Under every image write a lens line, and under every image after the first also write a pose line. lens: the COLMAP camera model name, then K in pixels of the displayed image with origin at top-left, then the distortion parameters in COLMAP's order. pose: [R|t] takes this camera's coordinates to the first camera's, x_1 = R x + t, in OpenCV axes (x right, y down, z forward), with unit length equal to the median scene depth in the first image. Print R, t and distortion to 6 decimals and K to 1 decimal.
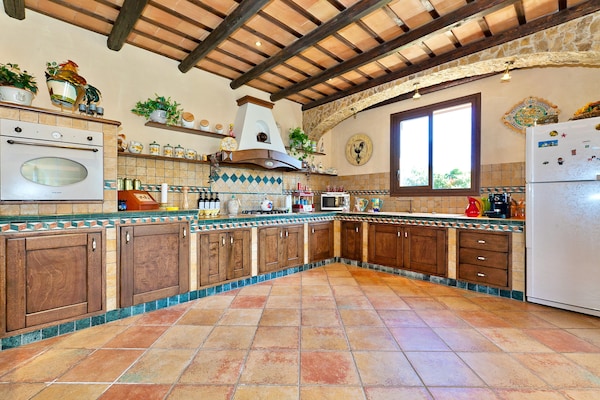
lens RADIAL K [[270.9, 0, 298.7], [0, 270.9, 199.5], [0, 0, 1]] dist [0.002299, 0.000225]
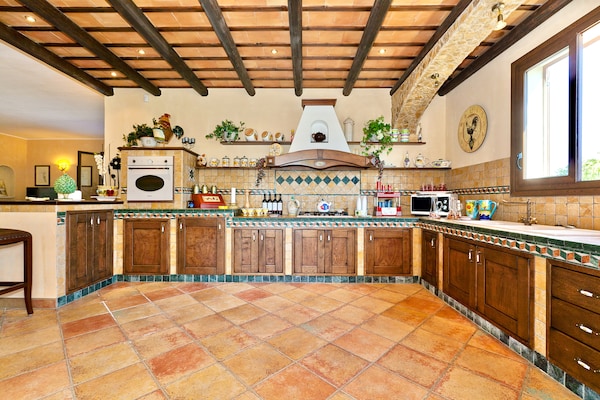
lens RADIAL K [[270.9, 0, 298.7], [0, 270.9, 199.5], [0, 0, 1]] dist [0.002299, 0.000225]
pose [[0.707067, -0.000426, -0.707147, 0.591657], [-0.003180, 0.999988, -0.003782, -0.000326], [0.707140, 0.004923, 0.707057, 0.297361]]
